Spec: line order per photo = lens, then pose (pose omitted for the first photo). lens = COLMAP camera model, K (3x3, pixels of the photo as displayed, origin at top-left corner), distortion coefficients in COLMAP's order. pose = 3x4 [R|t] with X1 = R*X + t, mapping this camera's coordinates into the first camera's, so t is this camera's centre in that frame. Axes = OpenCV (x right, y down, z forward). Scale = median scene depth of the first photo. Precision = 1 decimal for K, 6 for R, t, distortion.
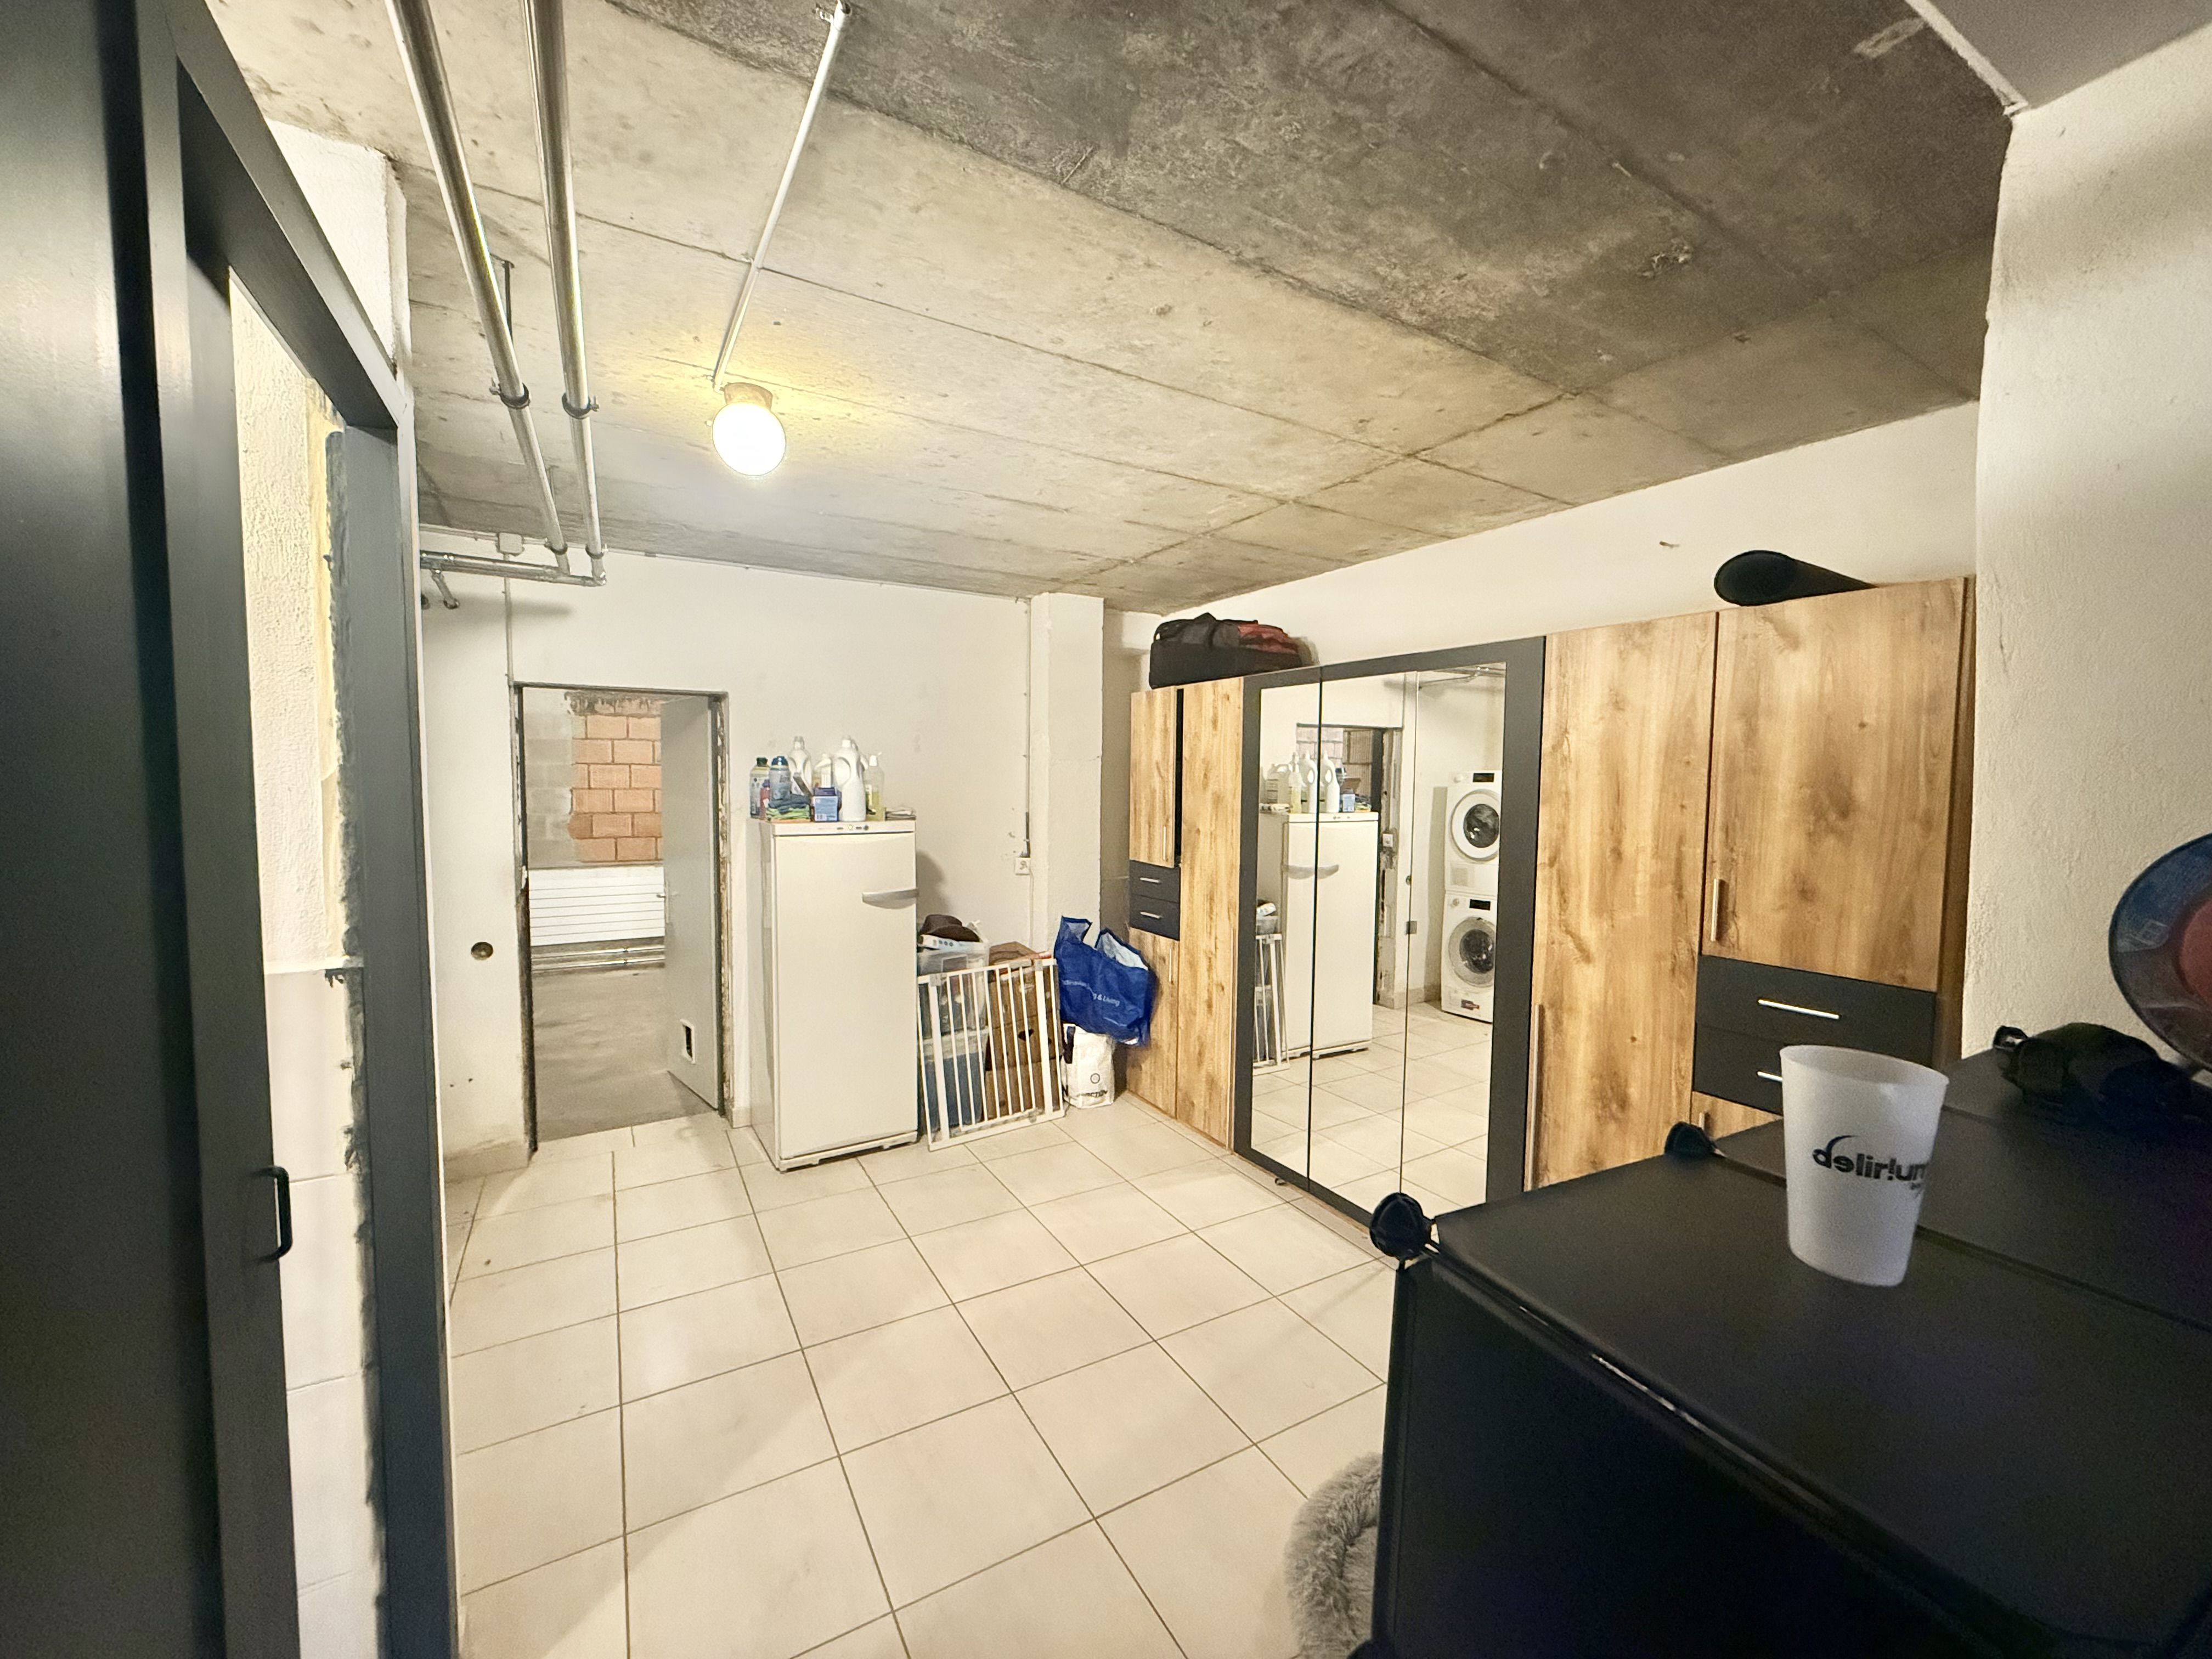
lens RADIAL K [[884.5, 0, 1095.5], [0, 884.5, 826.9], [0, 0, 1]] dist [0.000863, 0.000033]
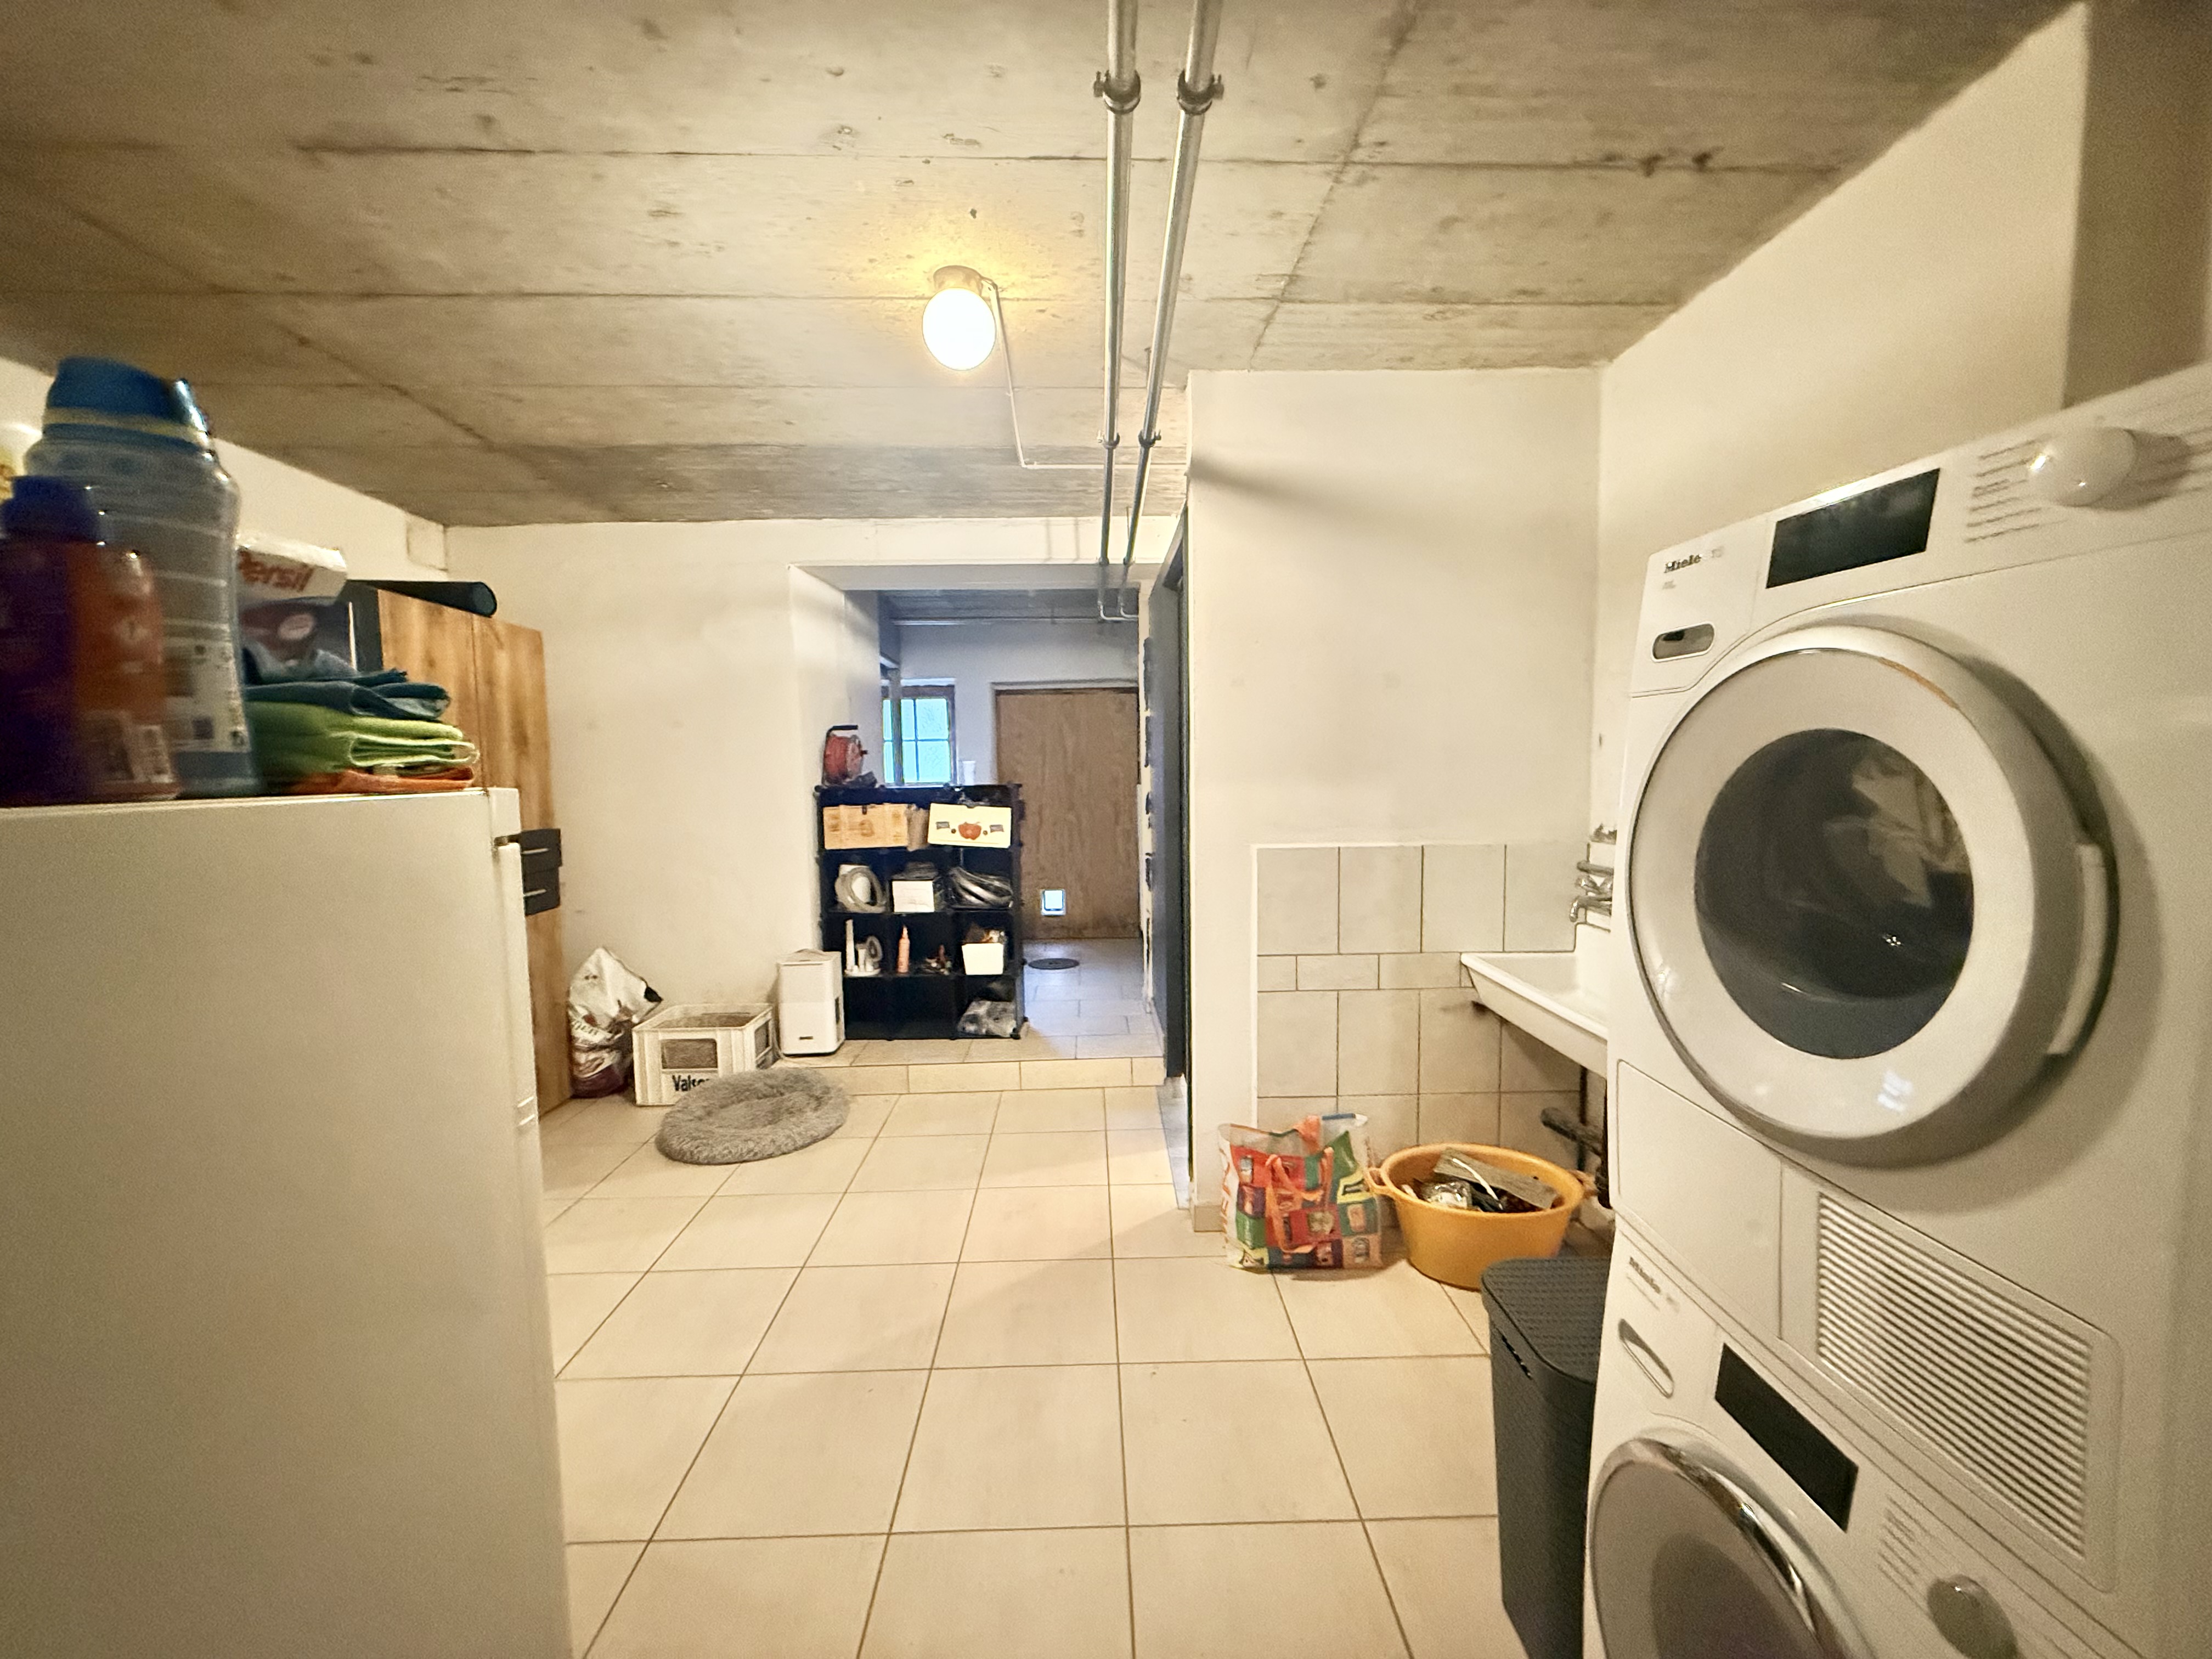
lens RADIAL K [[884.5, 0, 1108.8], [0, 884.5, 829.0], [0, 0, 1]] dist [0.000863, 0.000033]
pose [[-0.880330, -0.025029, 0.473701, -0.917484], [0.038618, 0.991511, 0.124155, -0.015344], [-0.472788, 0.127591, -0.871890, 1.675338]]
